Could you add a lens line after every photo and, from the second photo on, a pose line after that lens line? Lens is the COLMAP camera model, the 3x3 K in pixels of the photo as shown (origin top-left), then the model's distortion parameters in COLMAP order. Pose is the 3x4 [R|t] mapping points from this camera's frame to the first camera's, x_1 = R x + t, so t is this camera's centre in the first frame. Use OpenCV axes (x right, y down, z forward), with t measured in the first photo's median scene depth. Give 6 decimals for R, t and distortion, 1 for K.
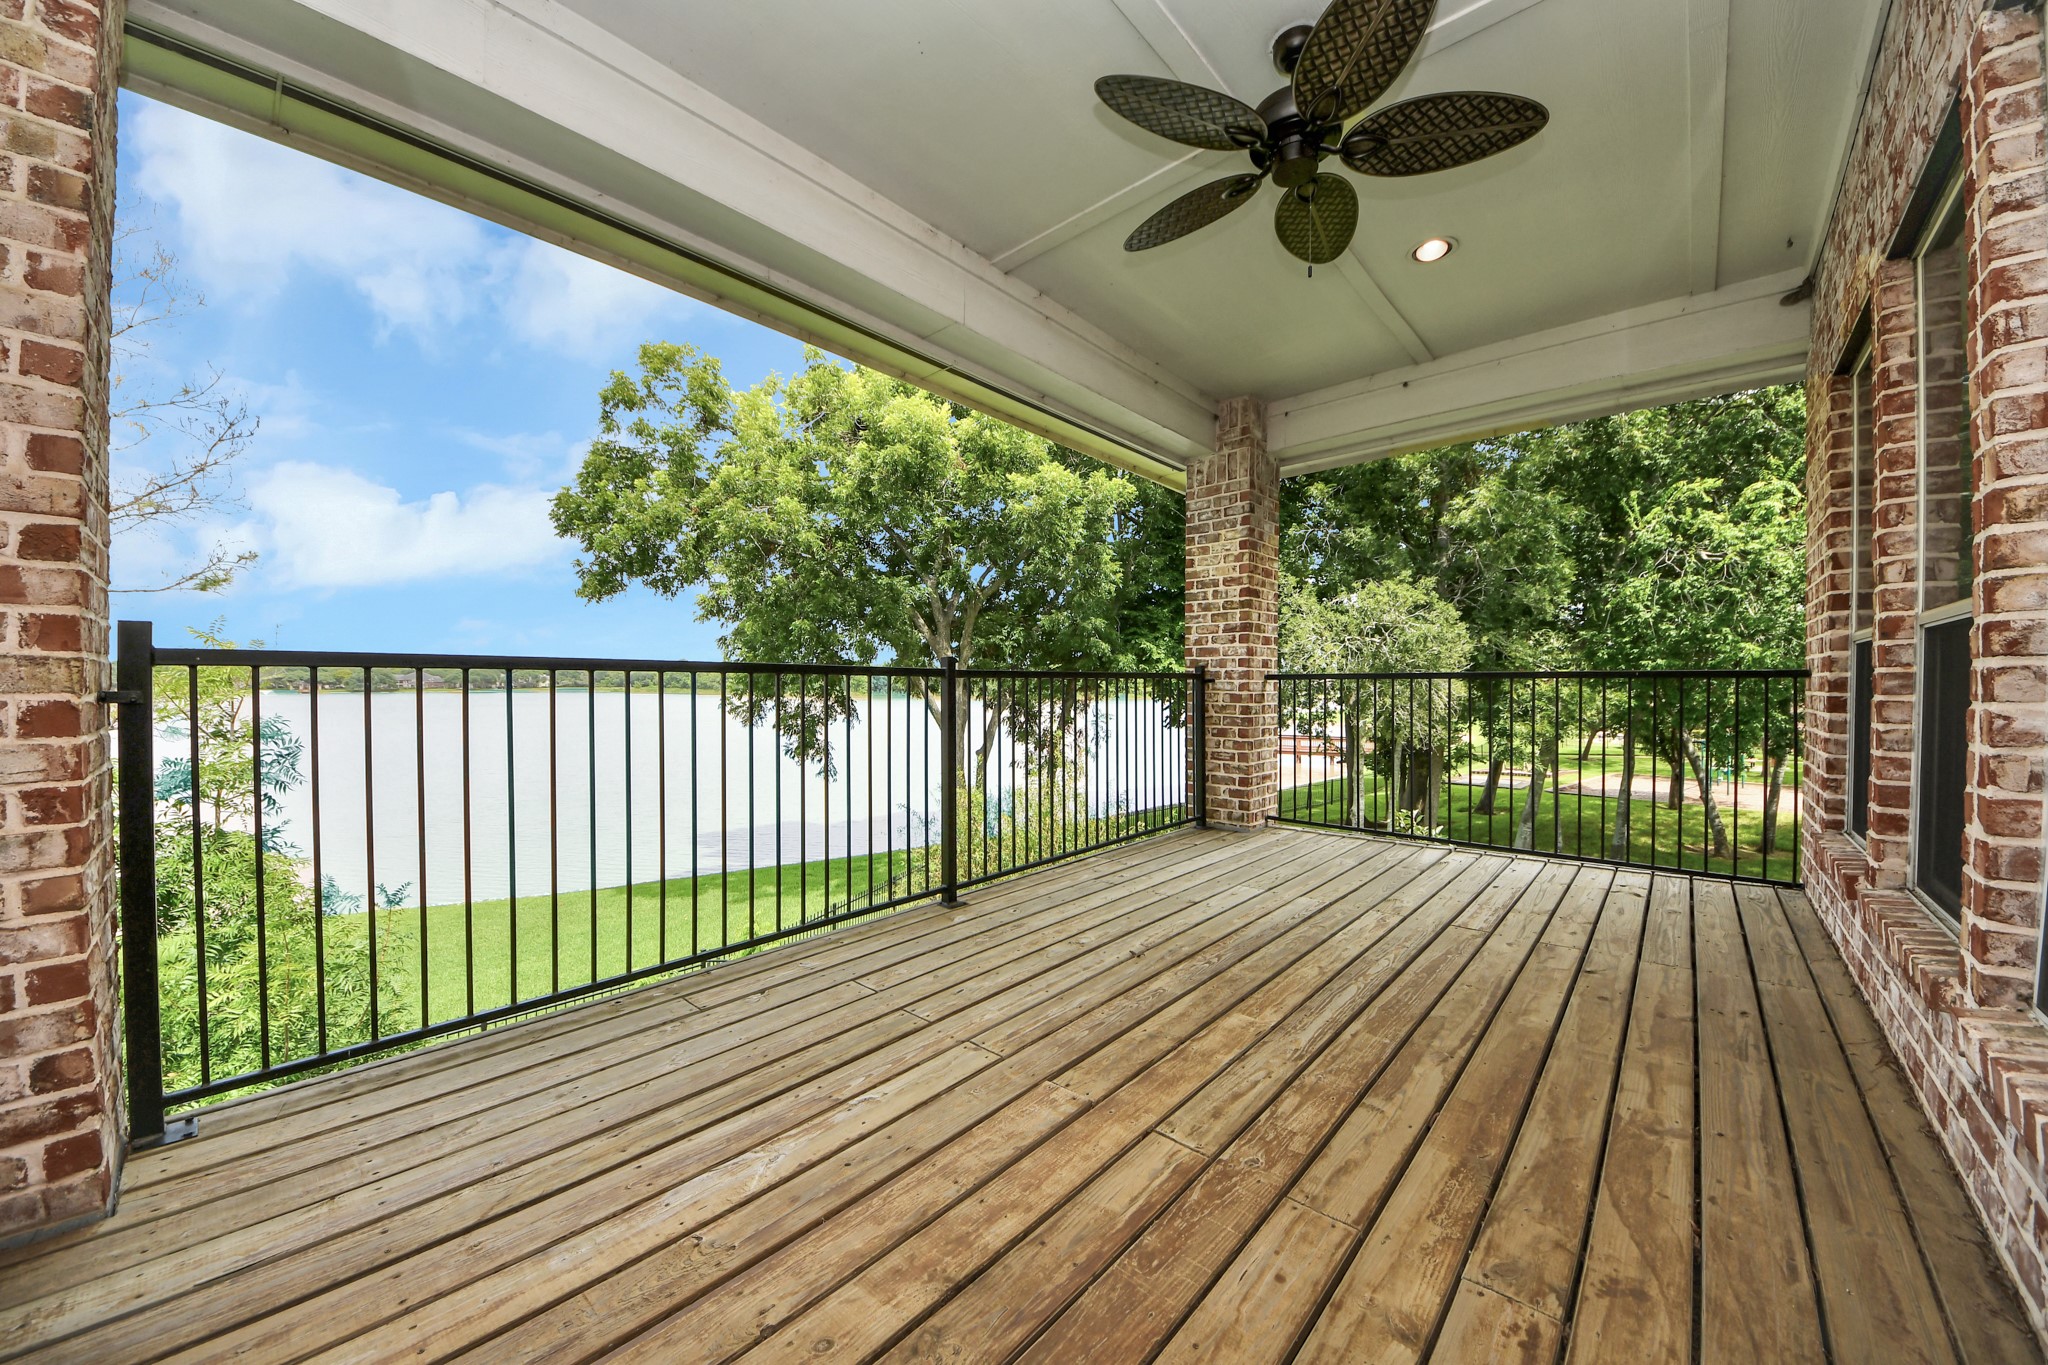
lens RADIAL K [[726.0, 0, 1038.8], [0, 726.0, 689.4], [0, 0, 1]] dist [0.005165, -0.007870]
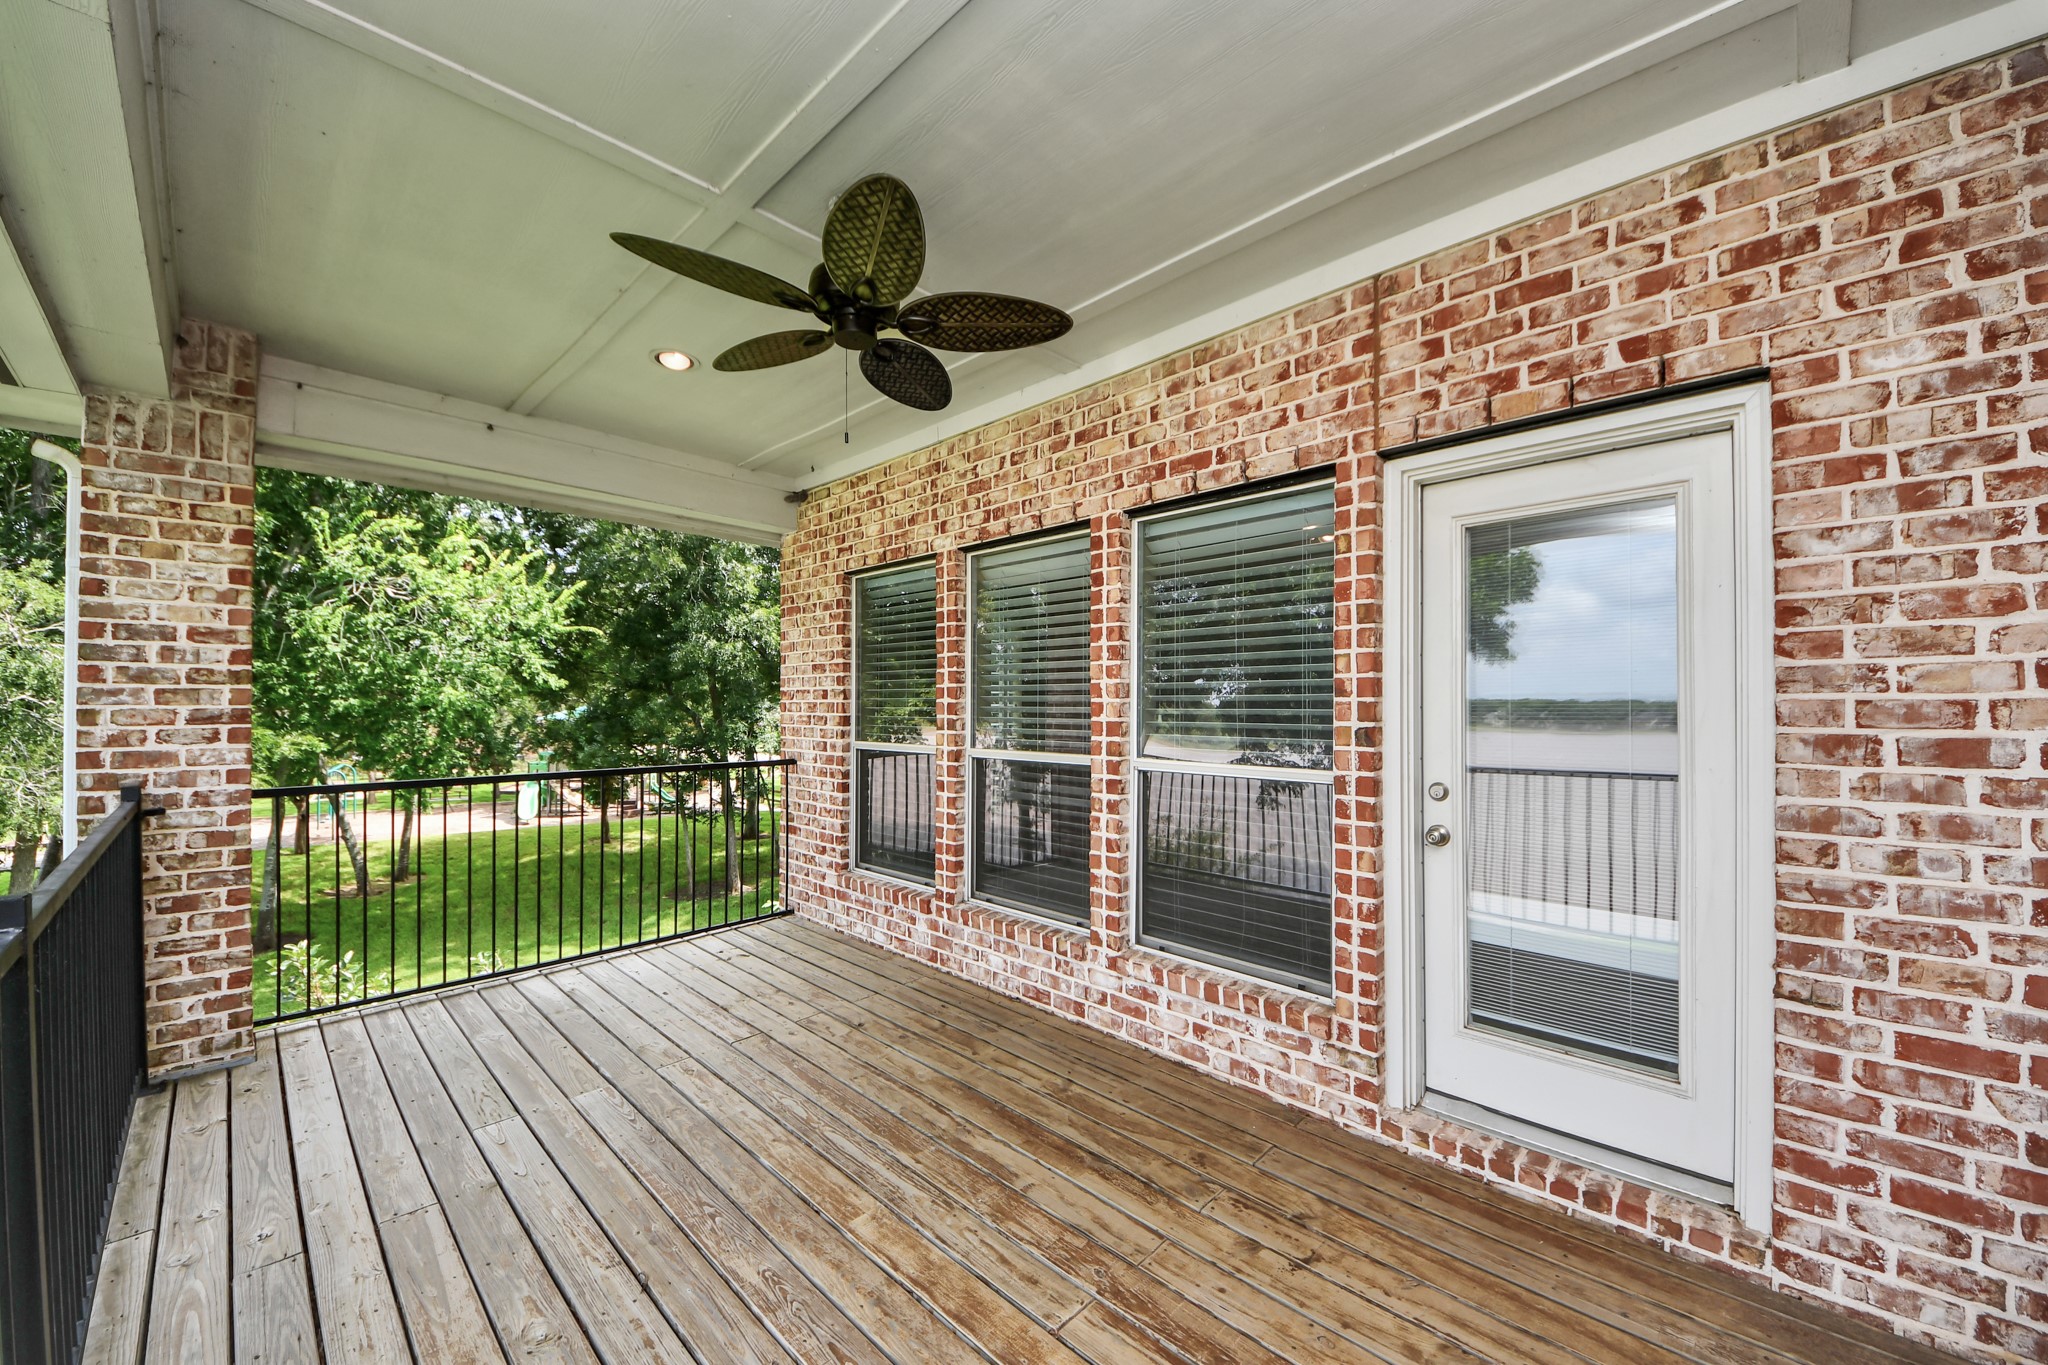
lens RADIAL K [[770.3, 0, 1039.5], [0, 770.3, 673.0], [0, 0, 1]] dist [-0.027977, -0.000895]
pose [[0.016078, 0.041139, 0.999024, -0.310694], [0.007322, 0.999122, -0.041261, -0.089012], [-0.999844, 0.007978, 0.015763, 0.329086]]
